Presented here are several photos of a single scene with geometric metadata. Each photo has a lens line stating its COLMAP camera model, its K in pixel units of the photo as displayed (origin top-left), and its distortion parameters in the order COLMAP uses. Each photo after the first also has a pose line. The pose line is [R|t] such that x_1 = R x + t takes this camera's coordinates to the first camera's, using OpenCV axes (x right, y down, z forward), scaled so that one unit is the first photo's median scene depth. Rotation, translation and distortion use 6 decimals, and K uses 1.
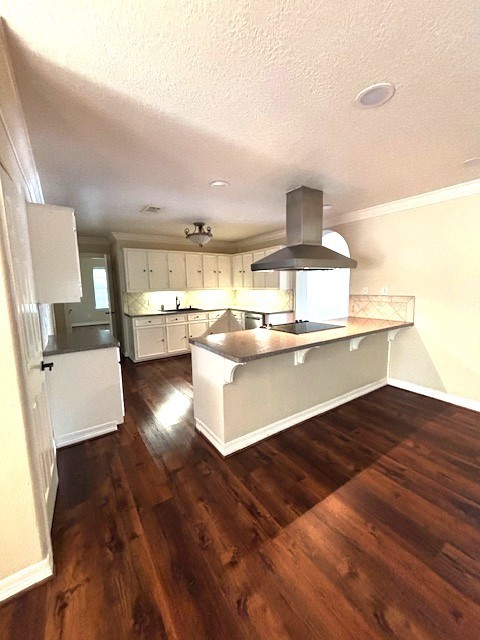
lens RADIAL K [[257.0, 0, 240.0], [0, 257.0, 320.0], [0, 0, 1]] dist [-0.000003, -0.000373]
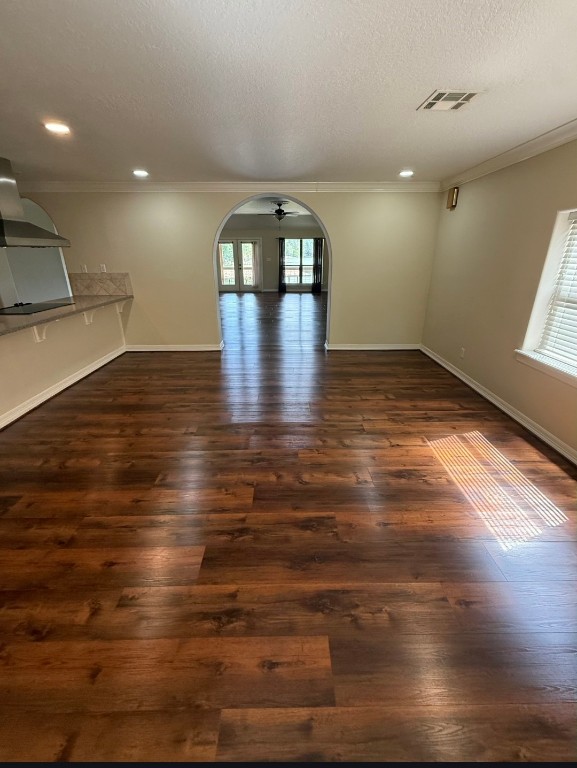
lens RADIAL K [[308.4, 0, 288.5], [0, 308.4, 384.0], [0, 0, 1]] dist [-0.000003, -0.000373]
pose [[0.533899, -0.305813, 0.788308, -0.185957], [0.104706, 0.949040, 0.297252, 0.043548], [-0.839040, -0.076162, 0.538713, -0.380905]]
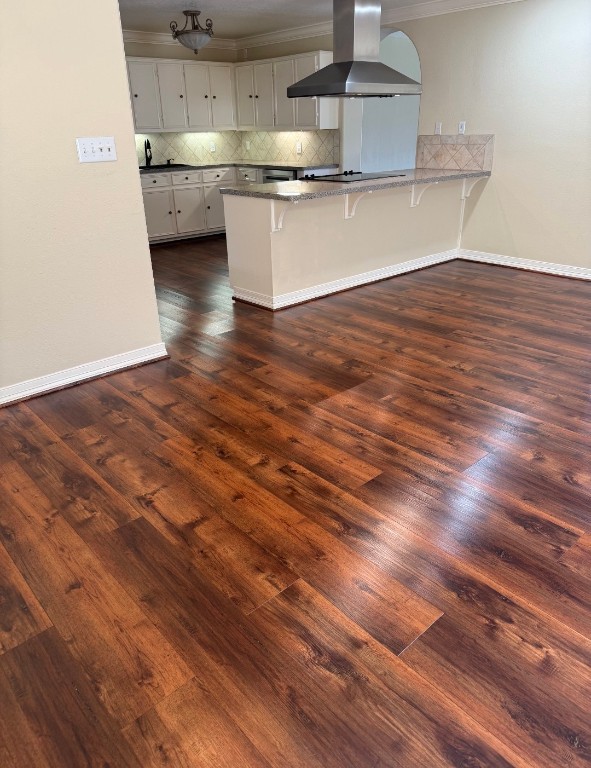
lens RADIAL K [[553.6, 0, 310.6], [0, 553.6, 383.0], [0, 0, 1]] dist [0.101005, -0.139994]
pose [[0.986701, -0.068153, 0.147565, -0.139051], [0.023199, 0.957605, 0.287150, 0.104935], [-0.160879, -0.279908, 0.946451, -0.606677]]
